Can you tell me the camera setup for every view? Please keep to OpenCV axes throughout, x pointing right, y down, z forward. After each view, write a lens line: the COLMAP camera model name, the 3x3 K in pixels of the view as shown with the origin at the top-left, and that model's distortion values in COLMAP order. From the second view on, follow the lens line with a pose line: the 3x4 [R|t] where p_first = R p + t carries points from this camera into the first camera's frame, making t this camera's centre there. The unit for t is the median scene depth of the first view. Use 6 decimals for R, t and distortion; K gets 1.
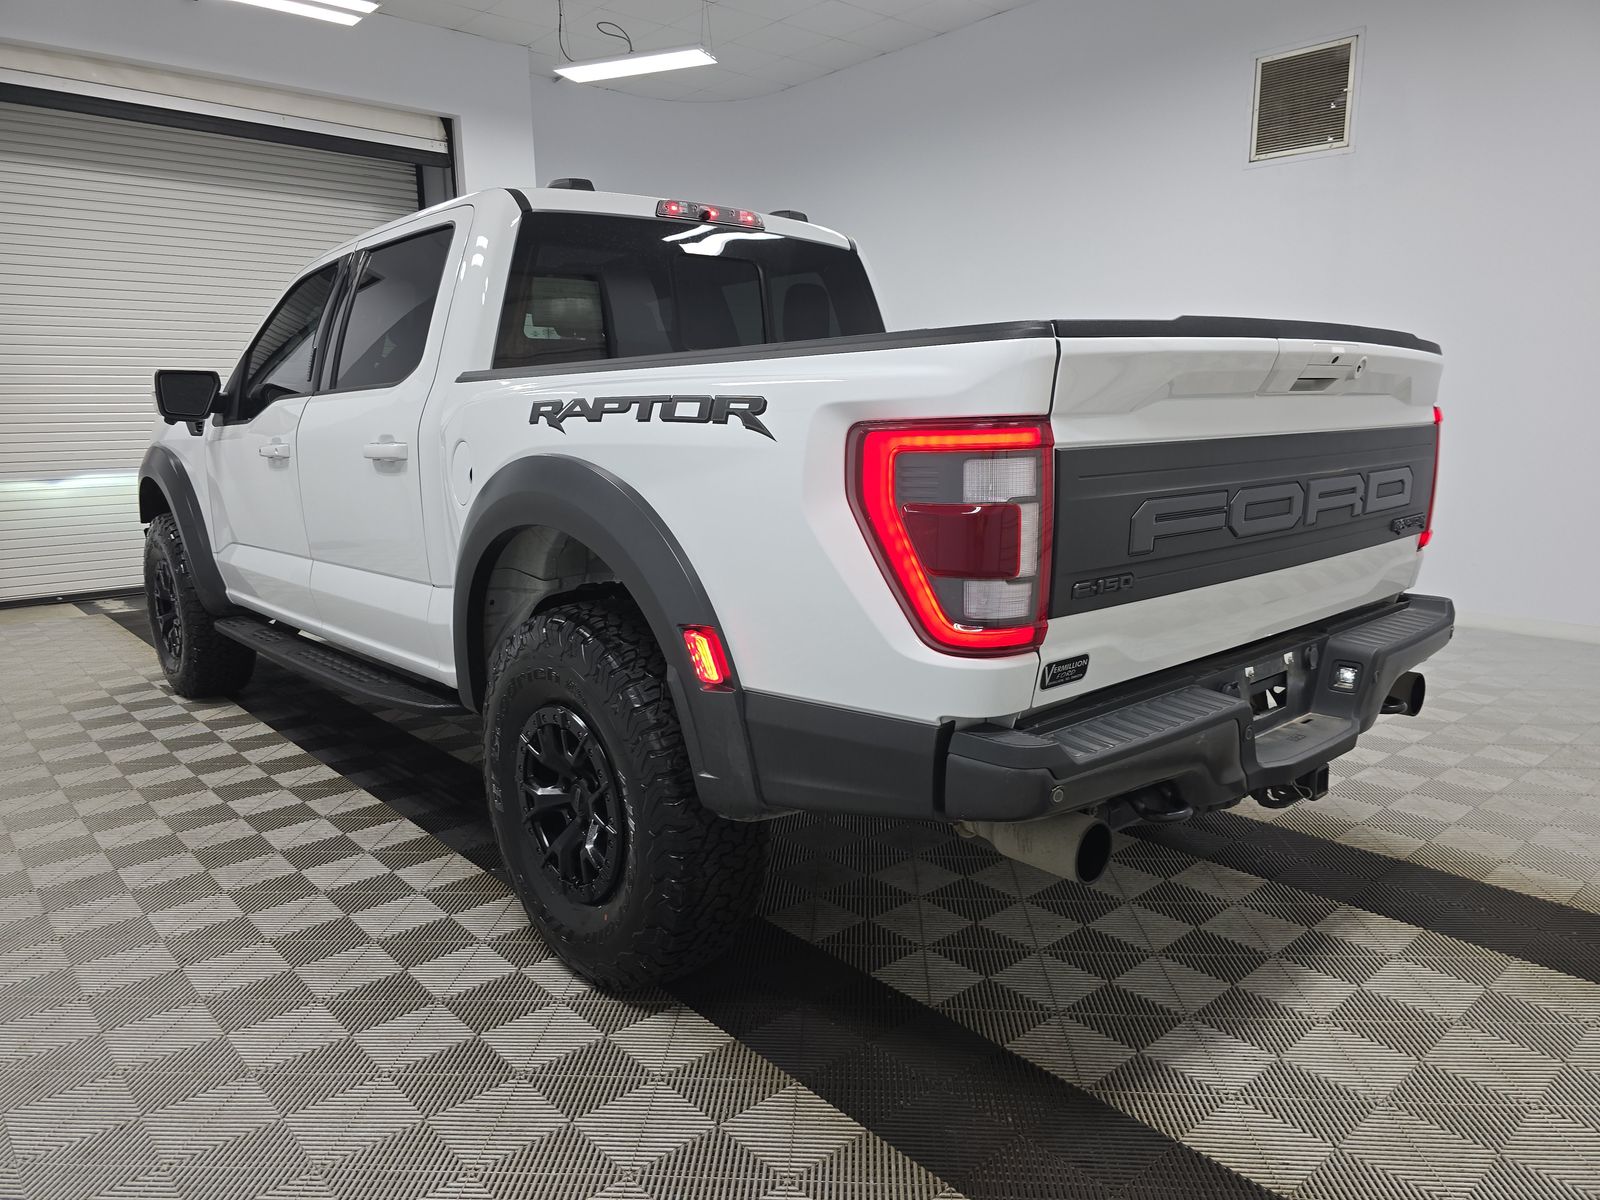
lens RADIAL K [[1082.0, 0, 800.0], [0, 1082.0, 600.0], [0, 0, 1]] dist [0.035047, -0.001404]
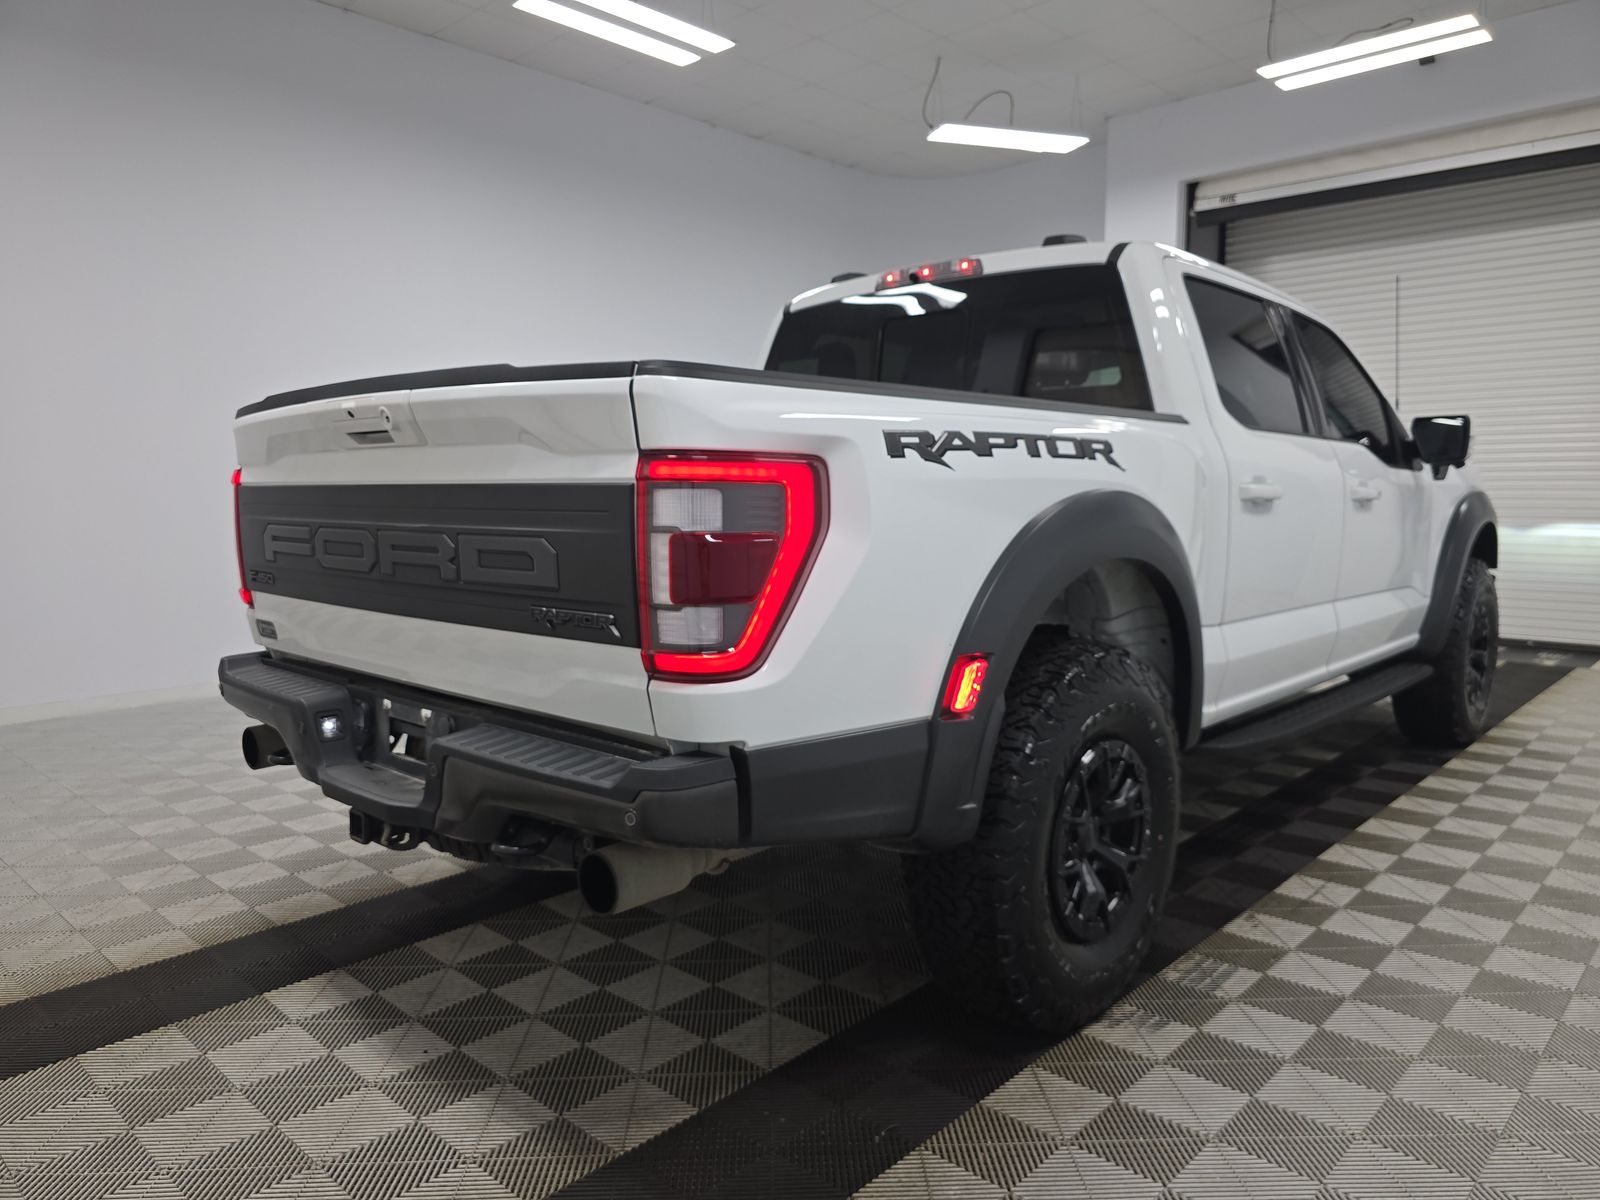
lens RADIAL K [[1103.6, 0, 800.0], [0, 1103.6, 600.0], [0, 0, 1]] dist [0.004548, -0.001767]
pose [[0.094880, 0.120206, -0.988205, 1.436404], [-0.169196, 0.980187, 0.102986, -0.204322], [0.981005, 0.157429, 0.113339, 1.197994]]
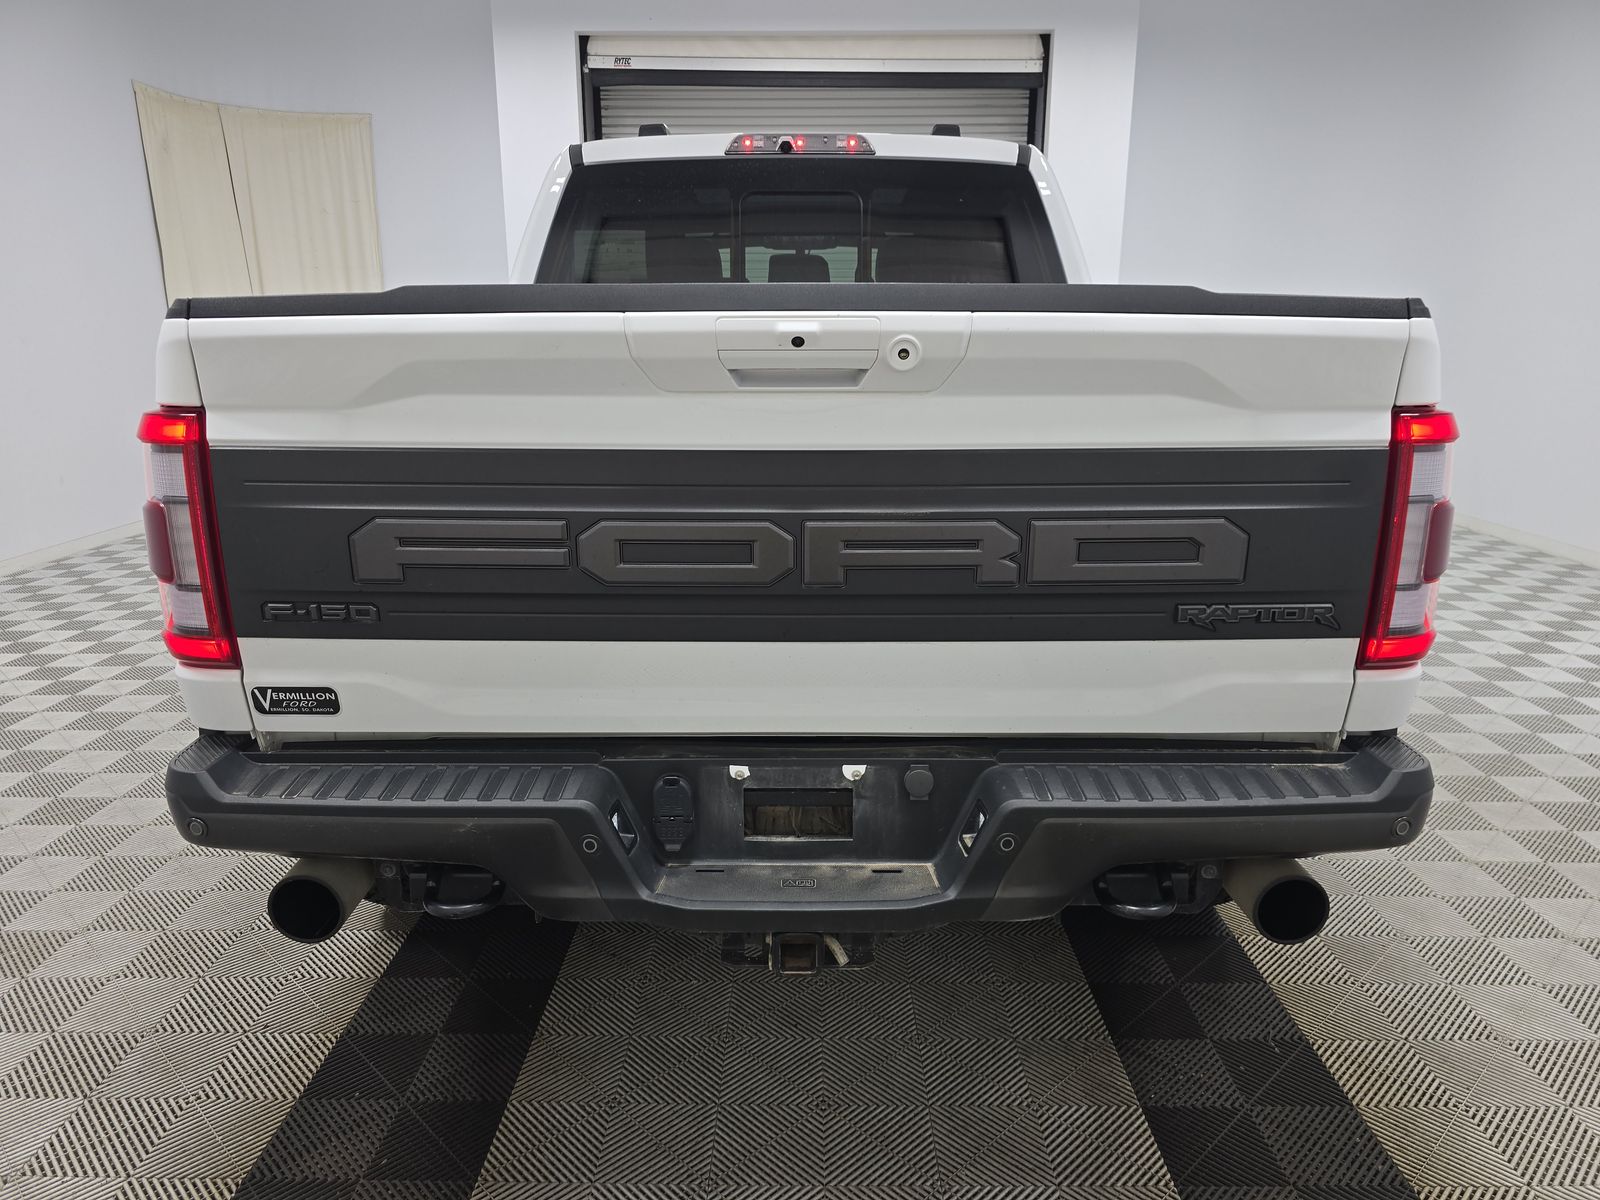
lens RADIAL K [[1082.0, 0, 800.0], [0, 1082.0, 600.0], [0, 0, 1]] dist [0.035047, -0.001404]
pose [[0.745782, 0.174169, -0.643020, 0.838567], [-0.127667, 0.984695, 0.118646, -0.129982], [0.653843, -0.006392, 0.756603, 0.458100]]
